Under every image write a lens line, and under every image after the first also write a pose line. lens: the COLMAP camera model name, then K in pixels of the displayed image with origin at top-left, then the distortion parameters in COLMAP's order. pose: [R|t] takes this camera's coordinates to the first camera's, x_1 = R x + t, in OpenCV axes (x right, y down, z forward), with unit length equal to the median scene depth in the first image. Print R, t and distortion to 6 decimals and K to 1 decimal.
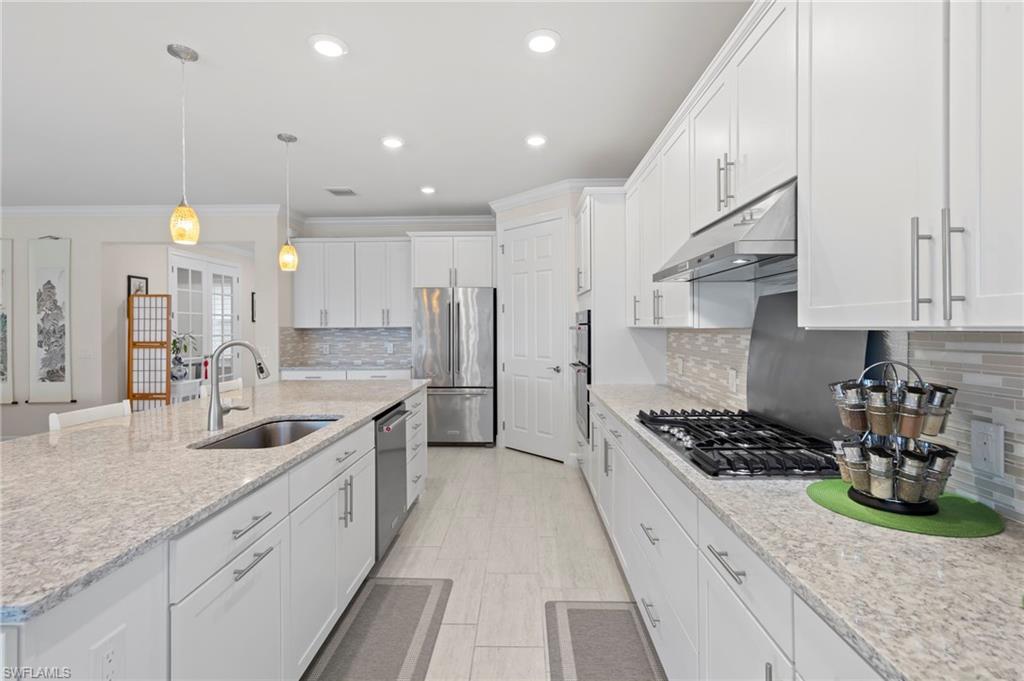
lens RADIAL K [[474.3, 0, 512.1], [0, 474.3, 332.4], [0, 0, 1]] dist [0.003028, 0.000897]
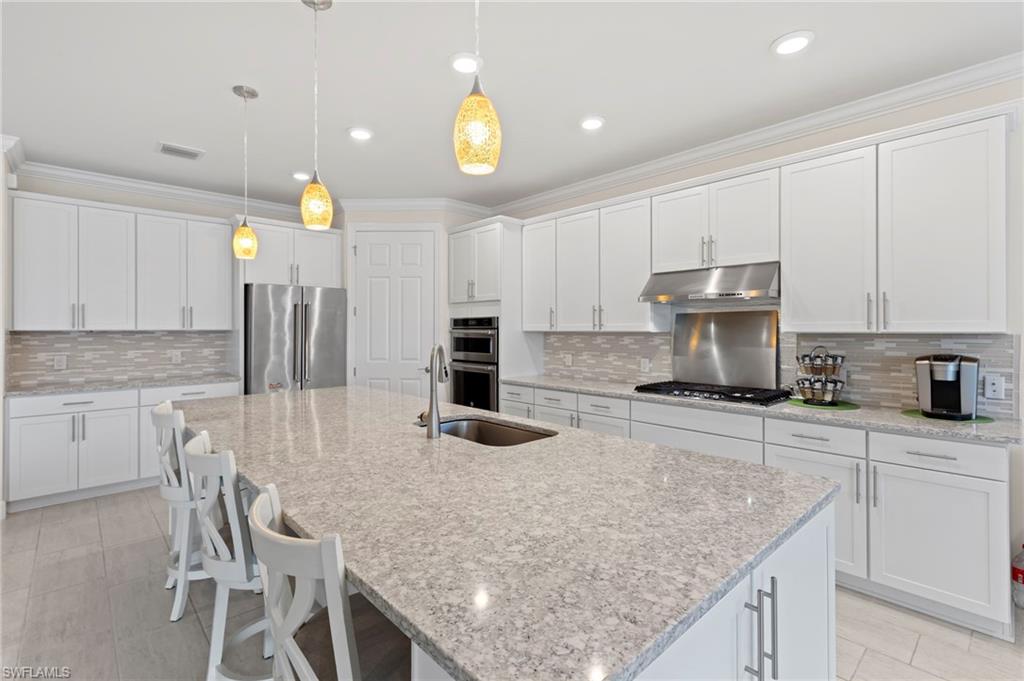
lens RADIAL K [[474.3, 0, 512.1], [0, 474.3, 332.4], [0, 0, 1]] dist [0.003028, 0.000897]
pose [[0.720091, 0.001643, 0.693878, -0.647748], [0.004002, 0.999971, -0.006521, 0.000380], [-0.693868, 0.007472, 0.720063, 0.110756]]
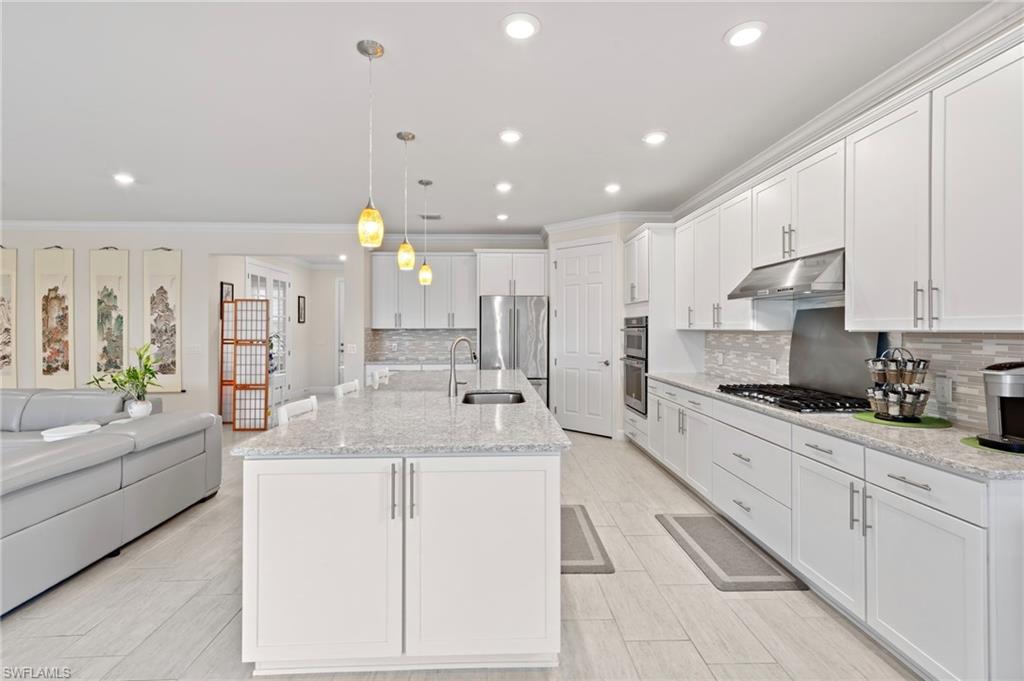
lens RADIAL K [[470.6, 0, 507.1], [0, 470.6, 334.4], [0, 0, 1]] dist [0.002870, 0.000493]
pose [[0.998350, 0.004570, 0.057232, -0.297339], [-0.004620, 0.999989, 0.000737, 0.003673], [-0.057228, -0.001000, 0.998361, -0.274148]]
